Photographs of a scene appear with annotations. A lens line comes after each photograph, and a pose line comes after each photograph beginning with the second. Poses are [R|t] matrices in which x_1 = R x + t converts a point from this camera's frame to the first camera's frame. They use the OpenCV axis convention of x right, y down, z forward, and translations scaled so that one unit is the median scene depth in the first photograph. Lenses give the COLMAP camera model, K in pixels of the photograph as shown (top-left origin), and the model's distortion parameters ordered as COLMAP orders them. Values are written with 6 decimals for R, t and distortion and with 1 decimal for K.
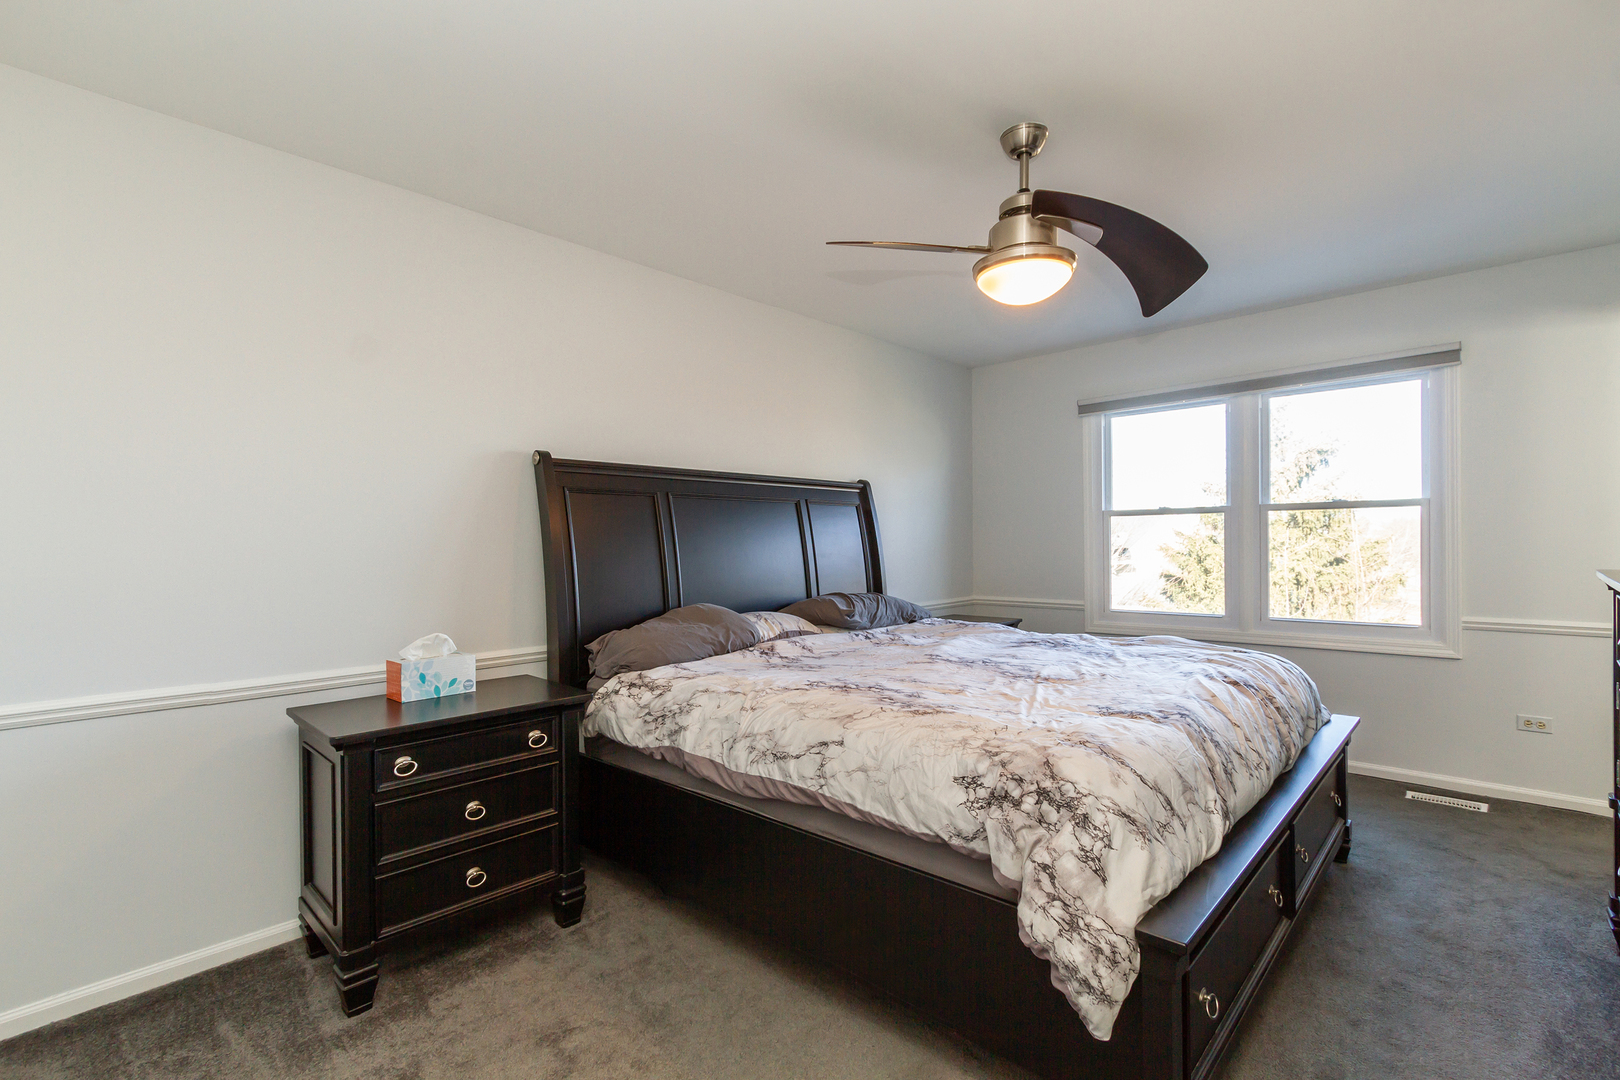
lens RADIAL K [[761.6, 0, 818.4], [0, 761.6, 541.8], [0, 0, 1]] dist [0.007718, -0.000484]
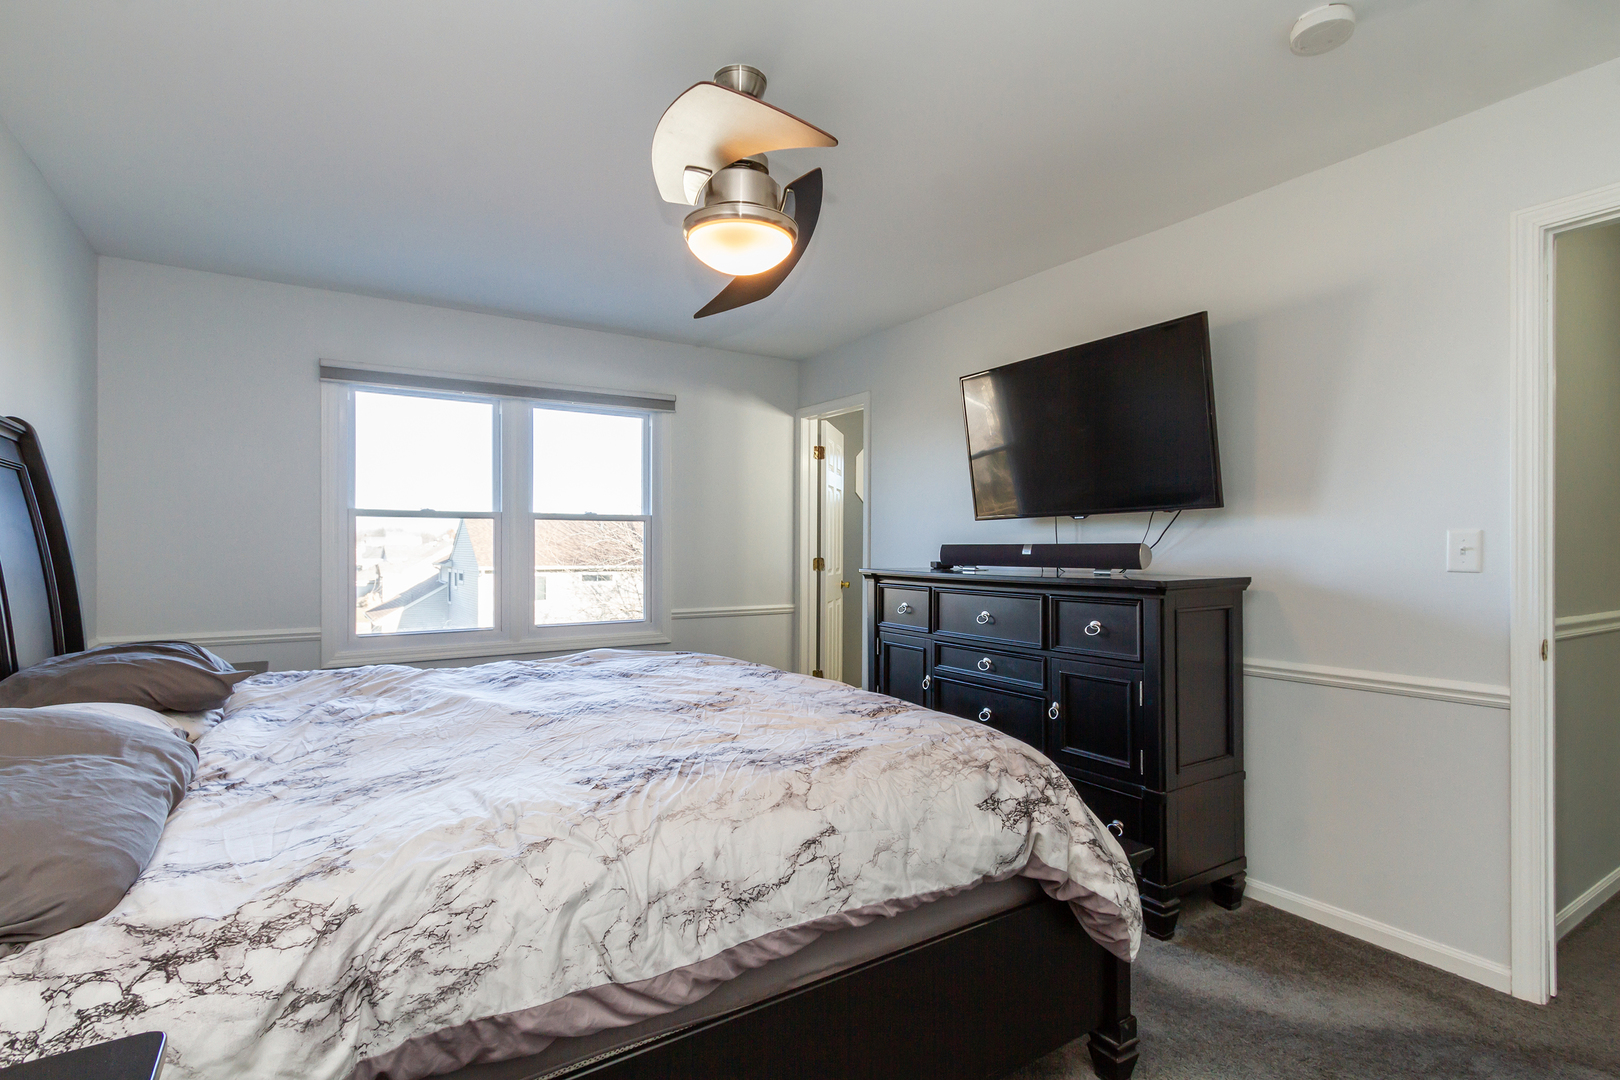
lens RADIAL K [[761.6, 0, 826.4], [0, 761.6, 551.2], [0, 0, 1]] dist [0.007718, -0.000484]
pose [[0.244825, 0.006578, 0.969545, -0.482443], [-0.004590, 0.999974, -0.005625, 0.009187], [-0.969556, -0.003074, 0.244849, 0.618450]]
